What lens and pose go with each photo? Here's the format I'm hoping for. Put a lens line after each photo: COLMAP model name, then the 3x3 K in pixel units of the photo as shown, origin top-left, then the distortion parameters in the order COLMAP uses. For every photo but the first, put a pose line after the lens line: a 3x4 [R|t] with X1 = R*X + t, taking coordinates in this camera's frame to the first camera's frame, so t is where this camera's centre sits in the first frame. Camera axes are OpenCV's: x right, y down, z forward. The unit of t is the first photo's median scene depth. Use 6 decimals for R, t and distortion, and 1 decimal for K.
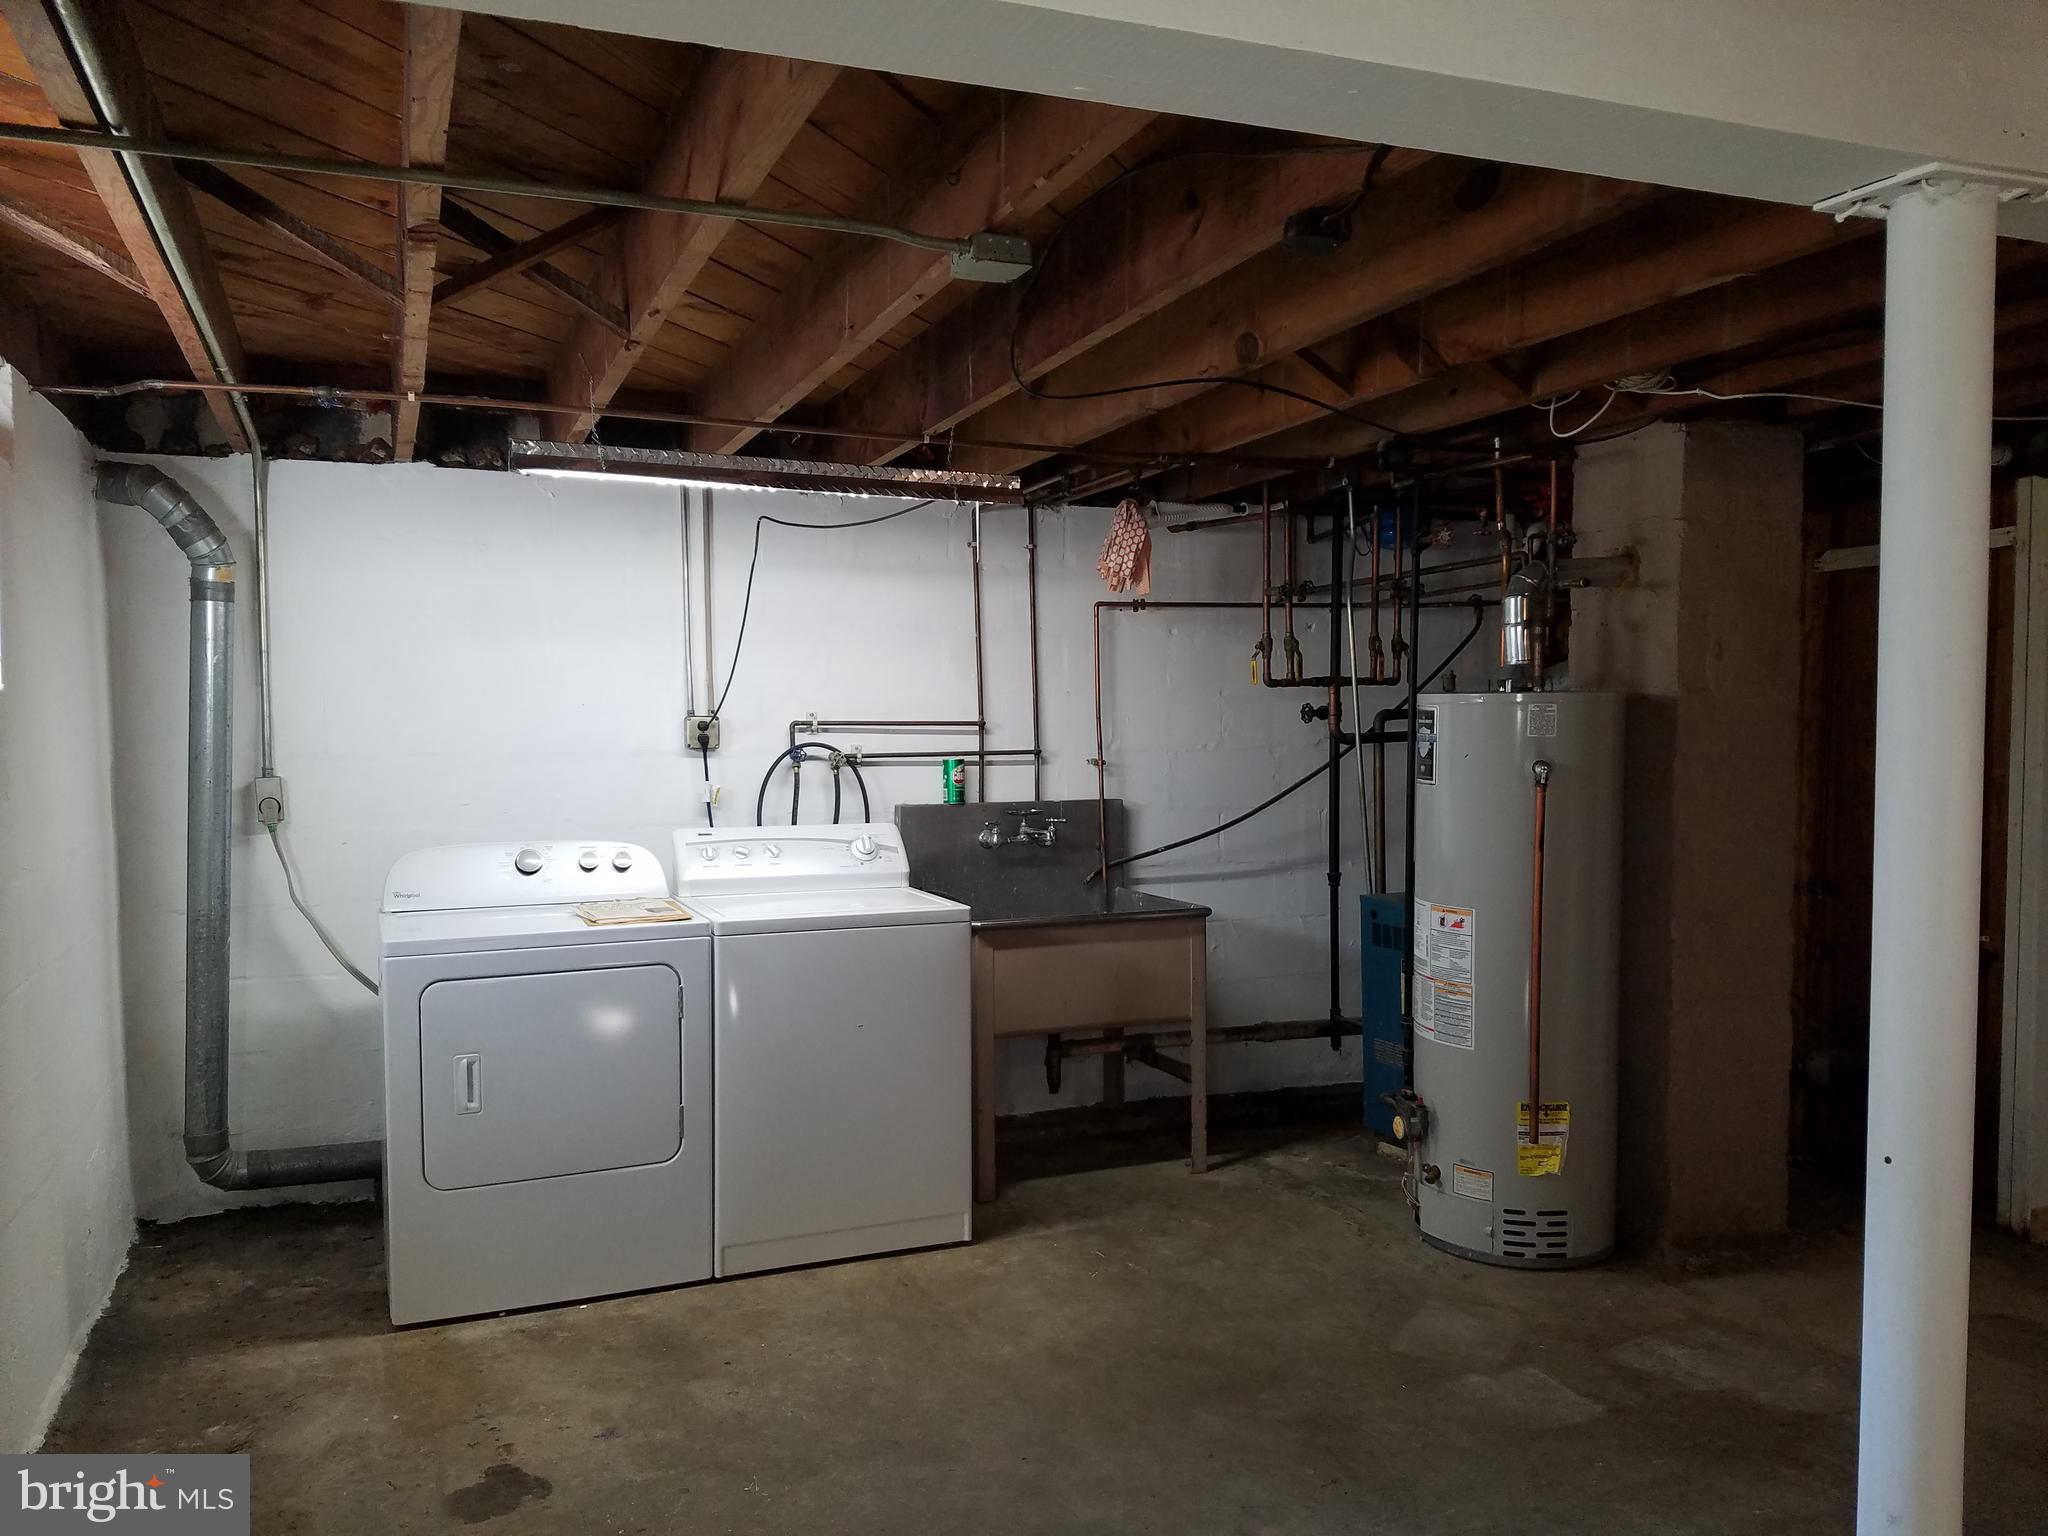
lens RADIAL K [[1578.1, 0, 1021.3], [0, 1578.1, 803.6], [0, 0, 1]] dist [0.304569, -0.664736]
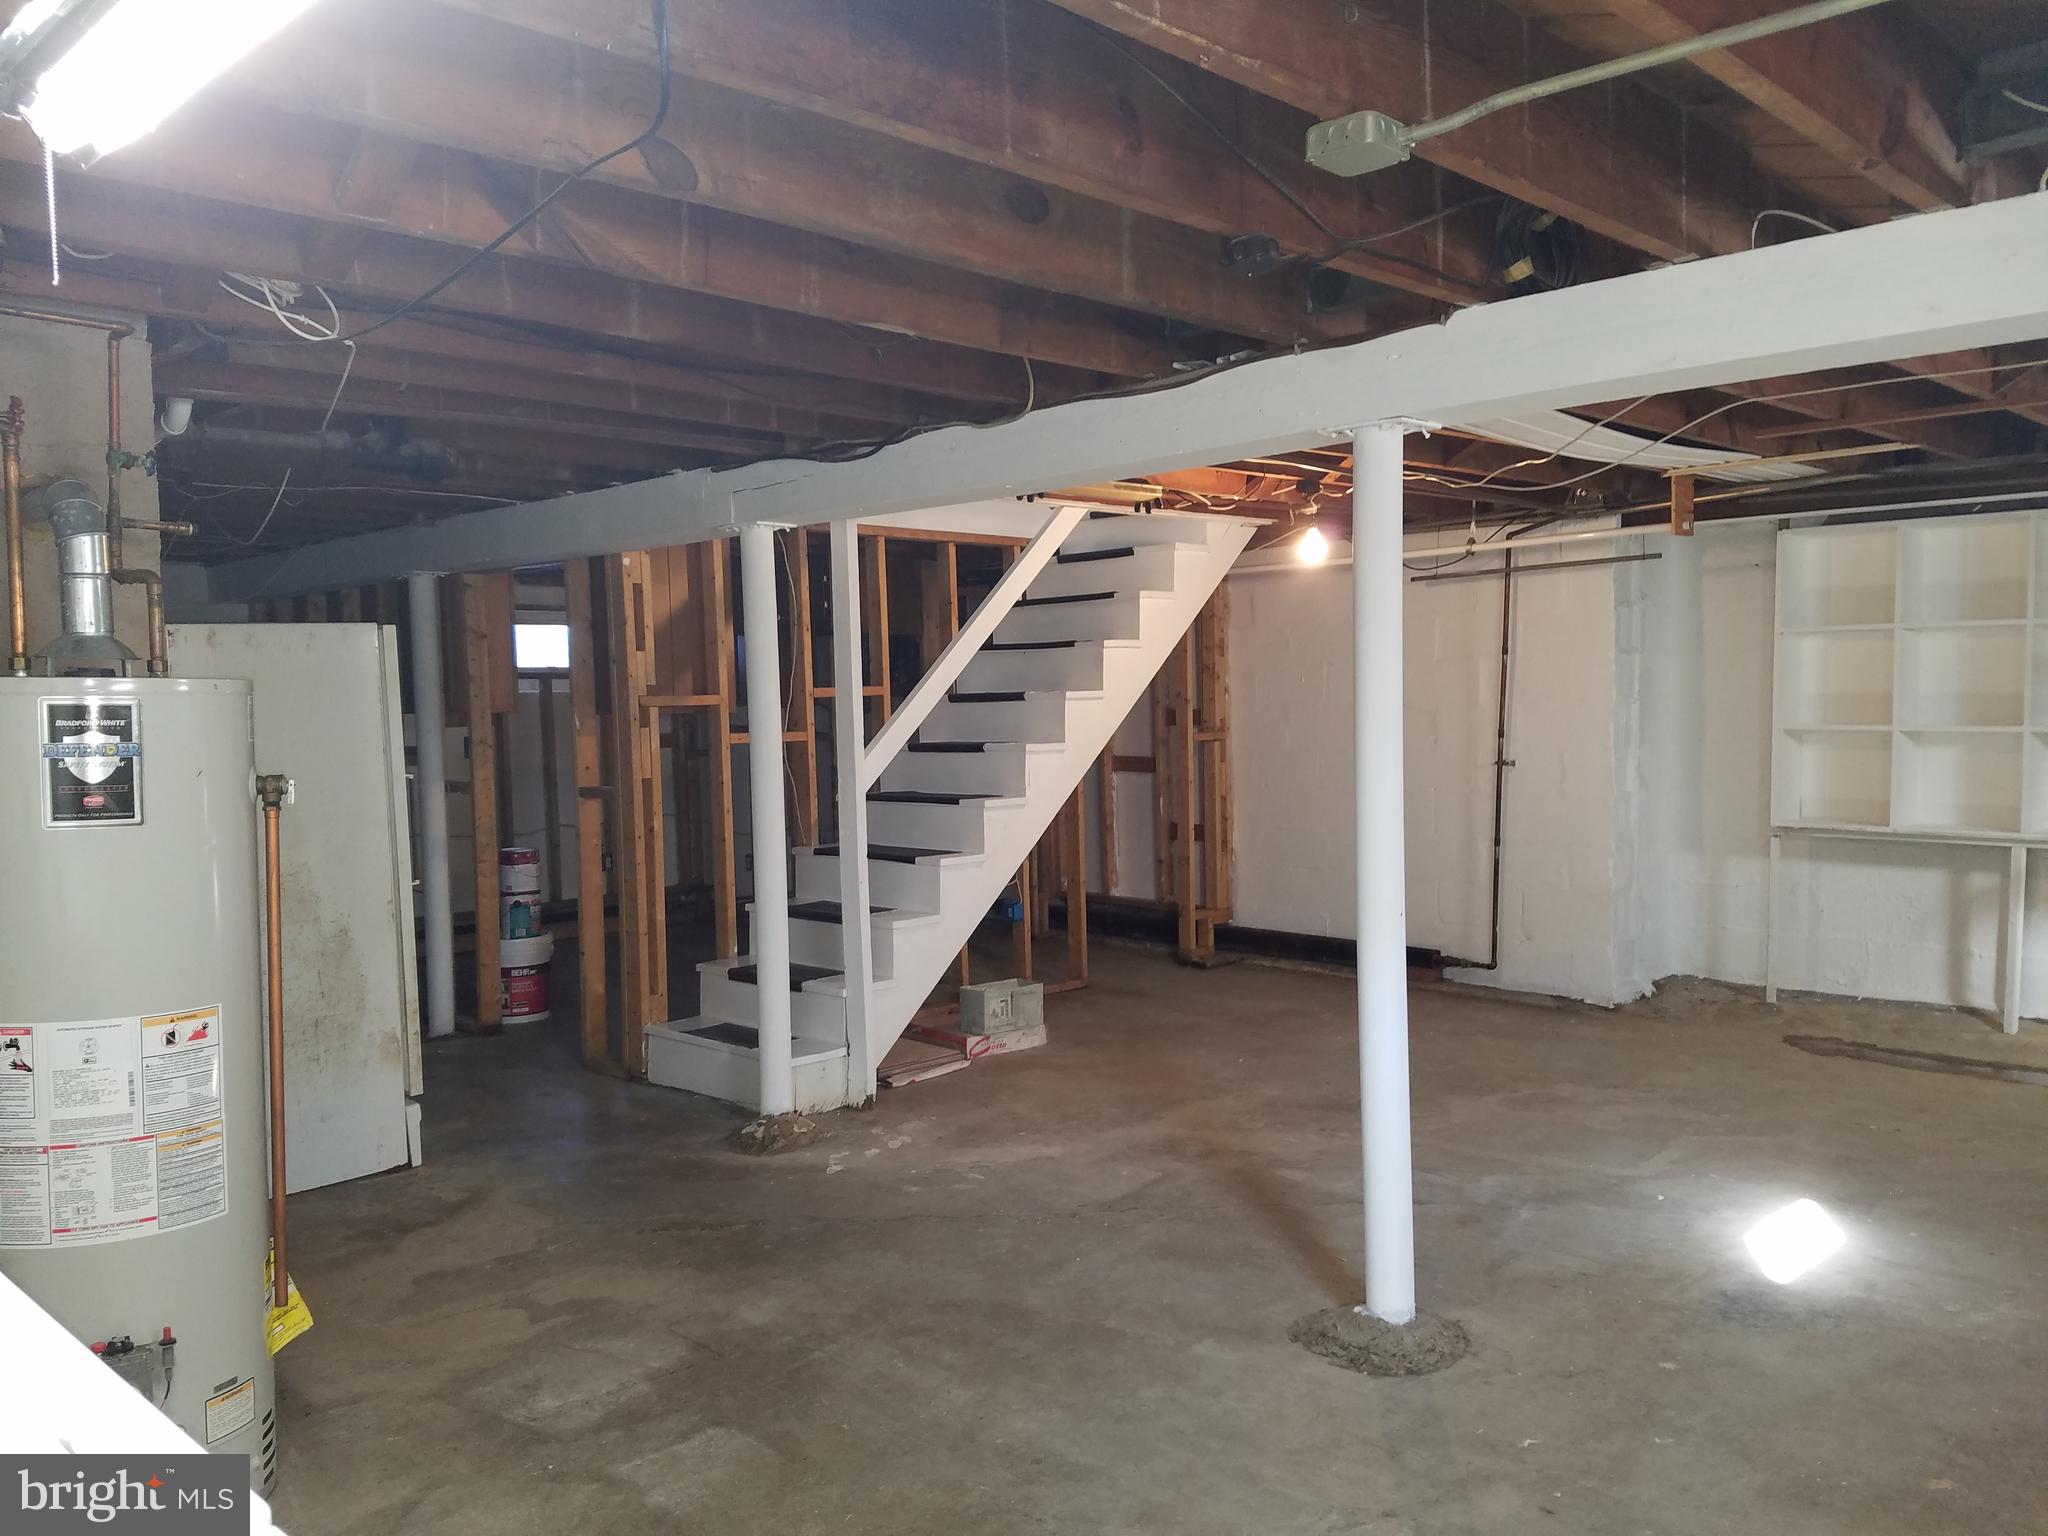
lens RADIAL K [[1578.1, 0, 1021.3], [0, 1578.1, 803.6], [0, 0, 1]] dist [0.304569, -0.664736]
pose [[-0.398172, -0.051377, 0.915871, -0.491309], [0.075204, 0.993241, 0.088412, -0.053917], [-0.914223, 0.104080, -0.391617, 1.015739]]
